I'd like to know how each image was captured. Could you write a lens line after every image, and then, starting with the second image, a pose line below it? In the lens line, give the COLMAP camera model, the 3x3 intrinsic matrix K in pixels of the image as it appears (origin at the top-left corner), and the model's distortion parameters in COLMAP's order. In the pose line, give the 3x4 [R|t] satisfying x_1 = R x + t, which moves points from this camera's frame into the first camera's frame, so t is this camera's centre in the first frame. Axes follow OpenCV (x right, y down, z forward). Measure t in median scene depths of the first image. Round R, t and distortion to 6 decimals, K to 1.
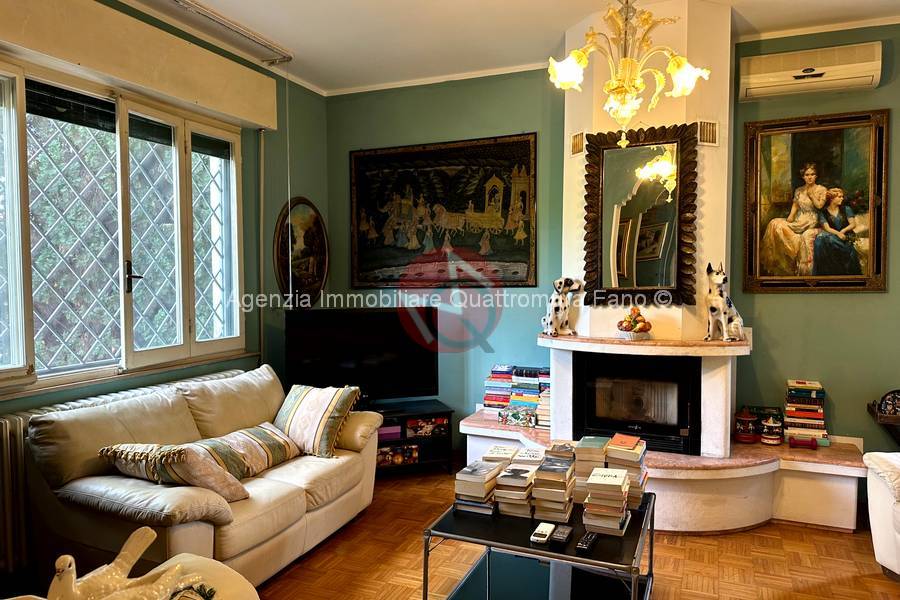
lens RADIAL K [[642.6, 0, 451.6], [0, 642.6, 295.8], [0, 0, 1]] dist [0.080170, -0.025355]
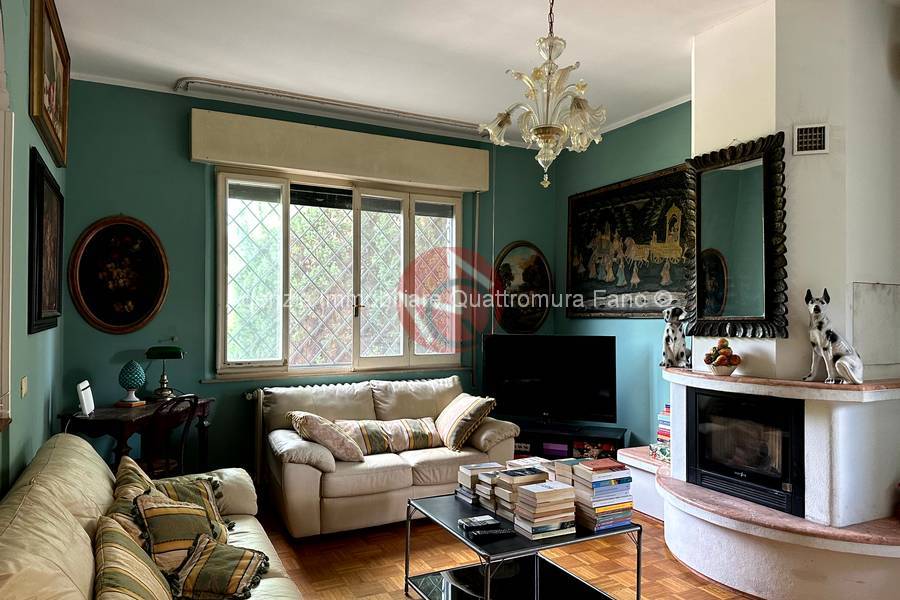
lens RADIAL K [[642.6, 0, 455.6], [0, 642.6, 307.7], [0, 0, 1]] dist [0.080170, -0.025355]
pose [[0.755621, 0.000560, -0.655009, 0.556994], [-0.027081, 0.999171, -0.030386, 0.011399], [0.654449, 0.040699, 0.755010, 0.051077]]
